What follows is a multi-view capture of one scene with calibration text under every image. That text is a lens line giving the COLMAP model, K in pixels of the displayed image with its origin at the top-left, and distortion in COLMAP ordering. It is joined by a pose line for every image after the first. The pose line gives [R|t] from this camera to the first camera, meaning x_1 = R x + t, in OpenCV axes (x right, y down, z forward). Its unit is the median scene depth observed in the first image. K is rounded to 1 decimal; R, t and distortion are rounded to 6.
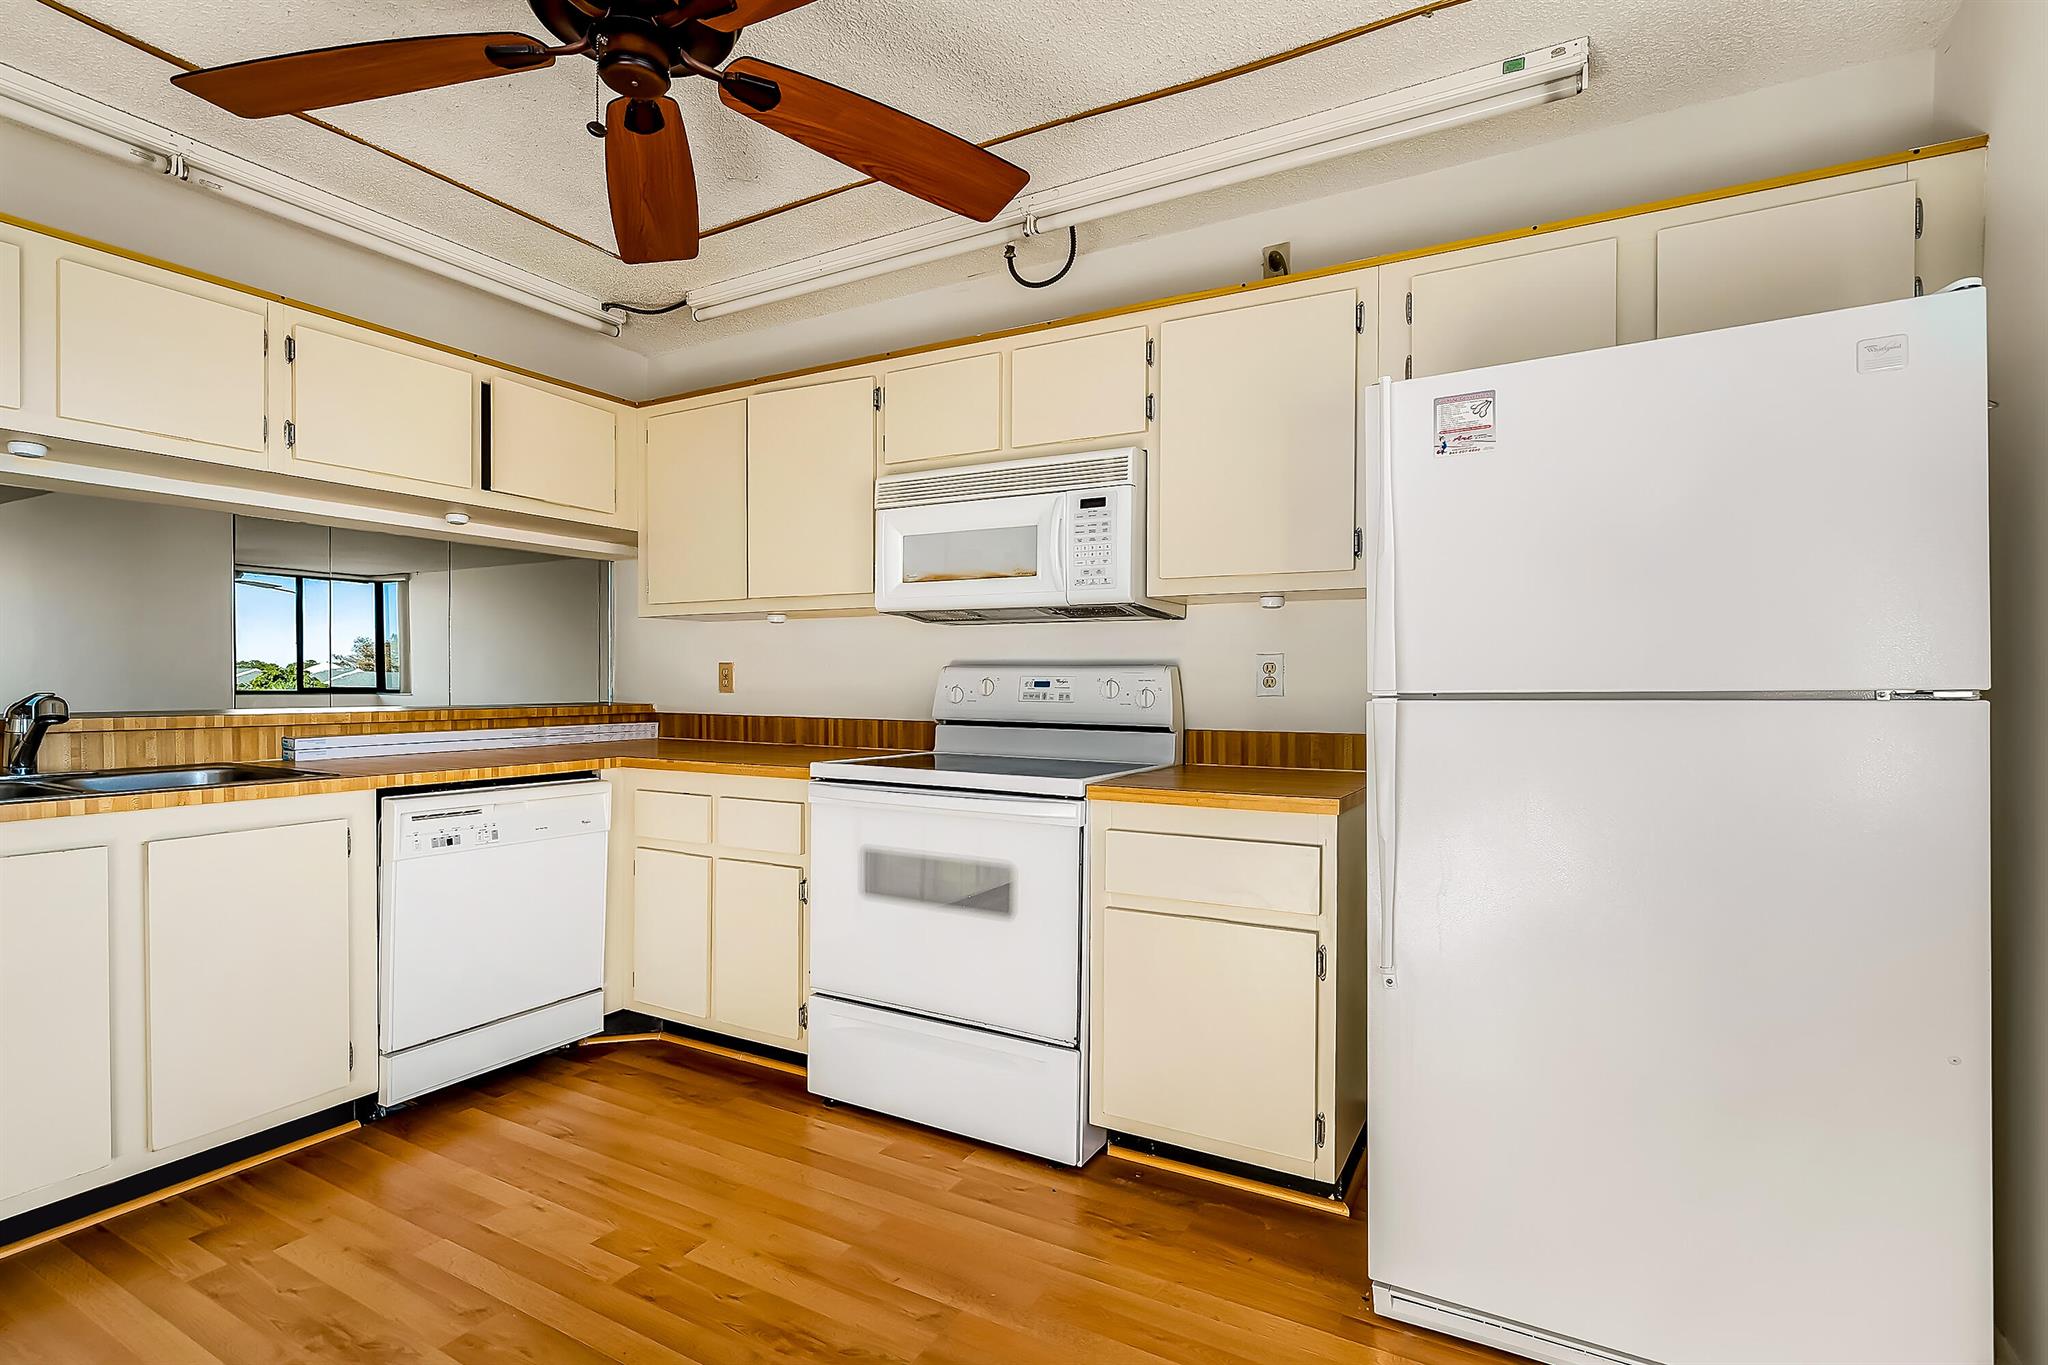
lens RADIAL K [[963.5, 0, 1023.2], [0, 963.5, 685.8], [0, 0, 1]] dist [-0.008059, 0.005386]
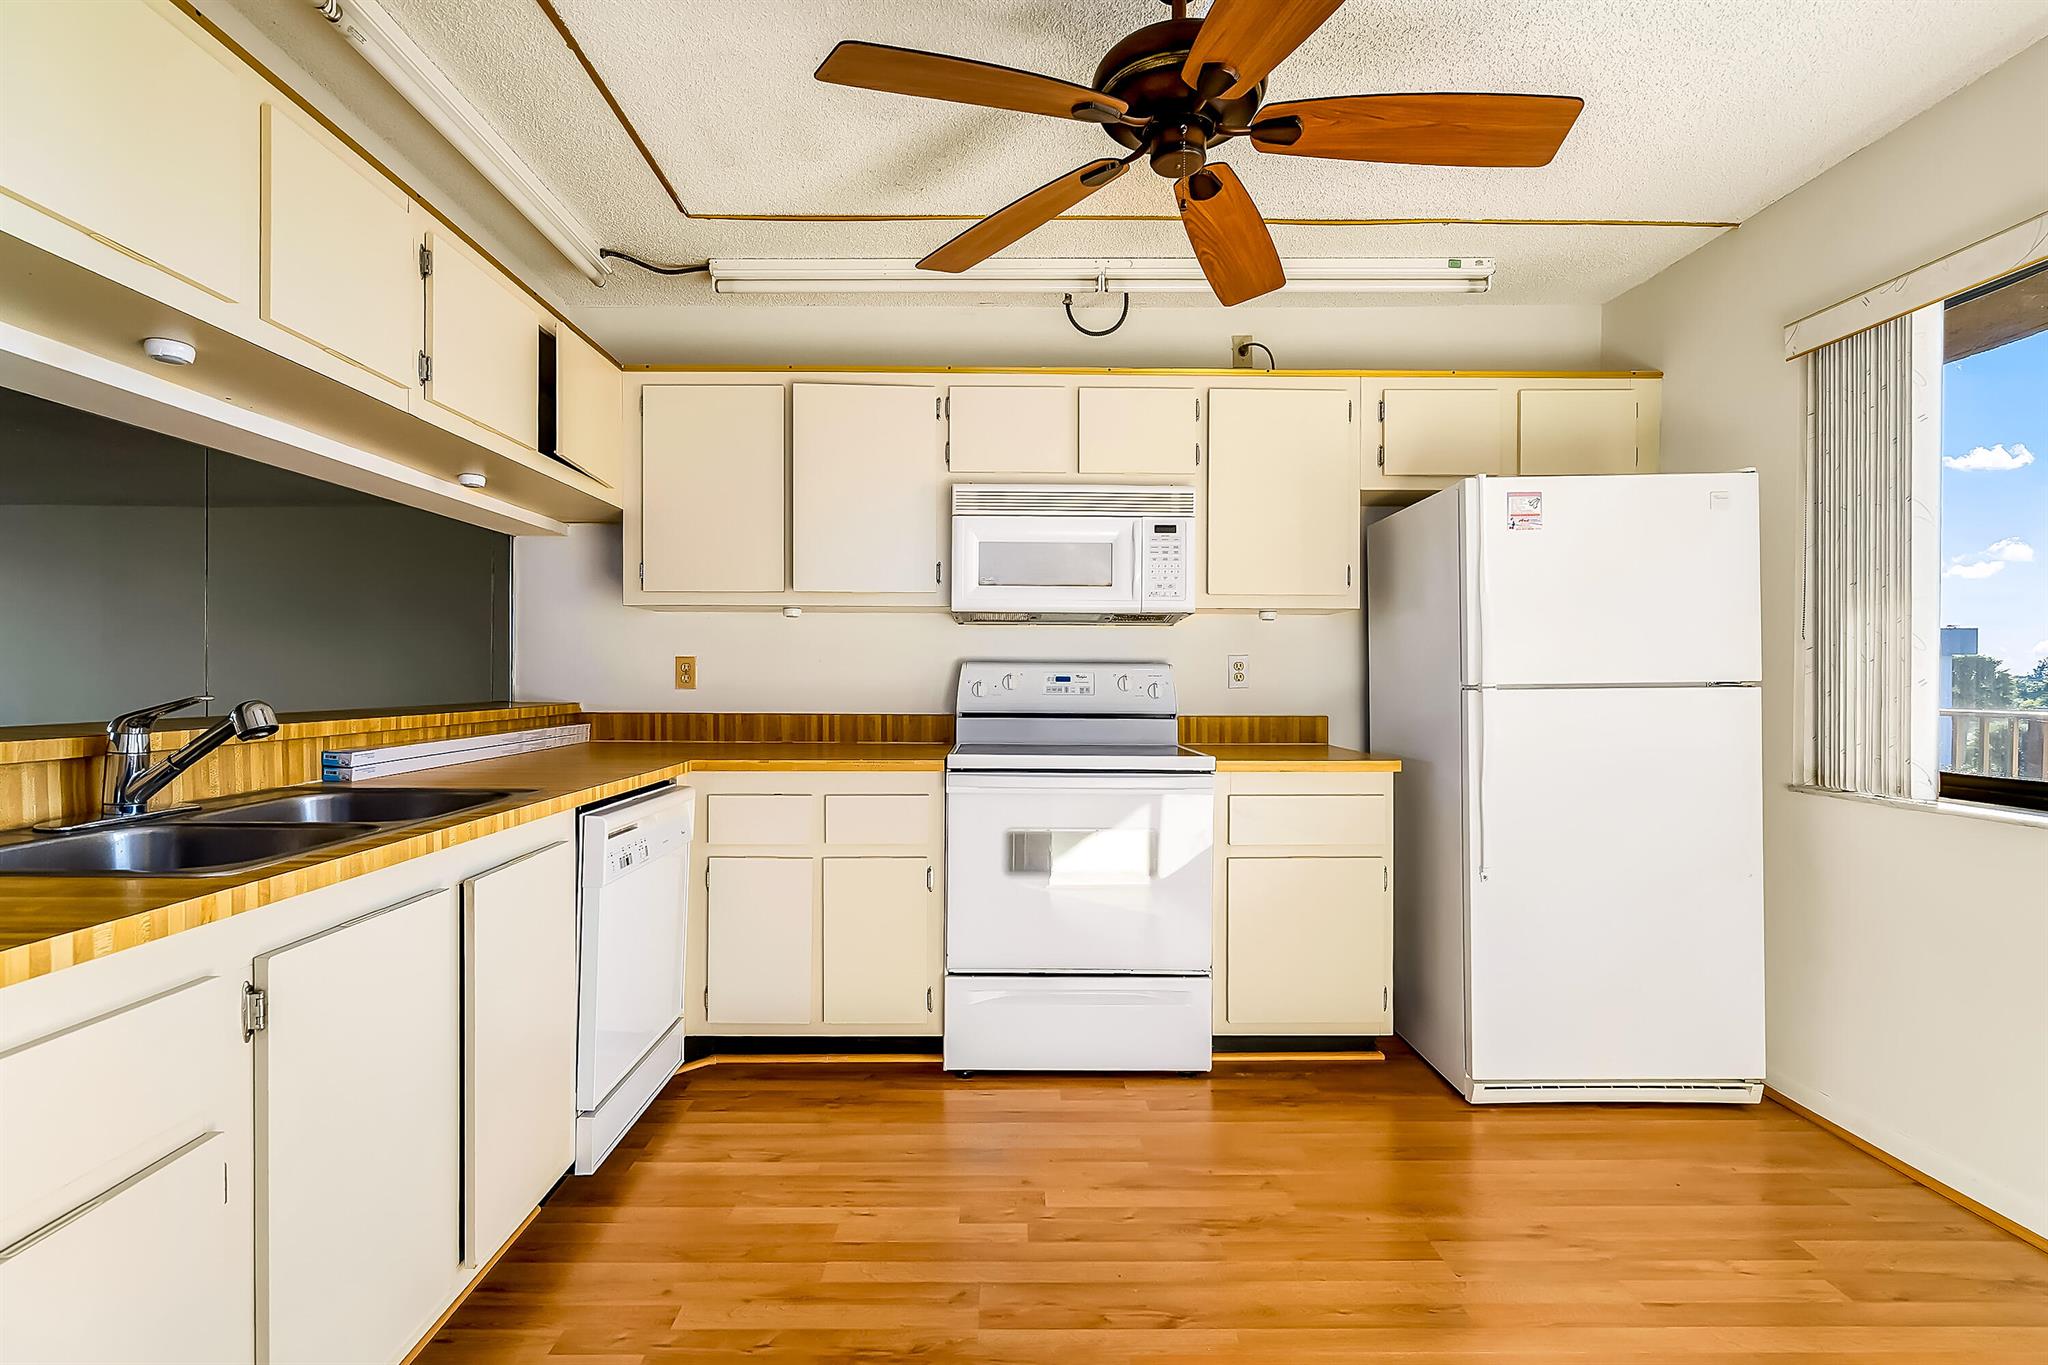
lens RADIAL K [[963.5, 0, 1019.5], [0, 963.5, 676.0], [0, 0, 1]] dist [-0.008059, 0.005386]
pose [[0.857327, -0.000884, 0.514771, -0.682289], [0.002903, 0.999991, -0.003119, -0.002505], [-0.514764, 0.004168, 0.857322, 0.058503]]
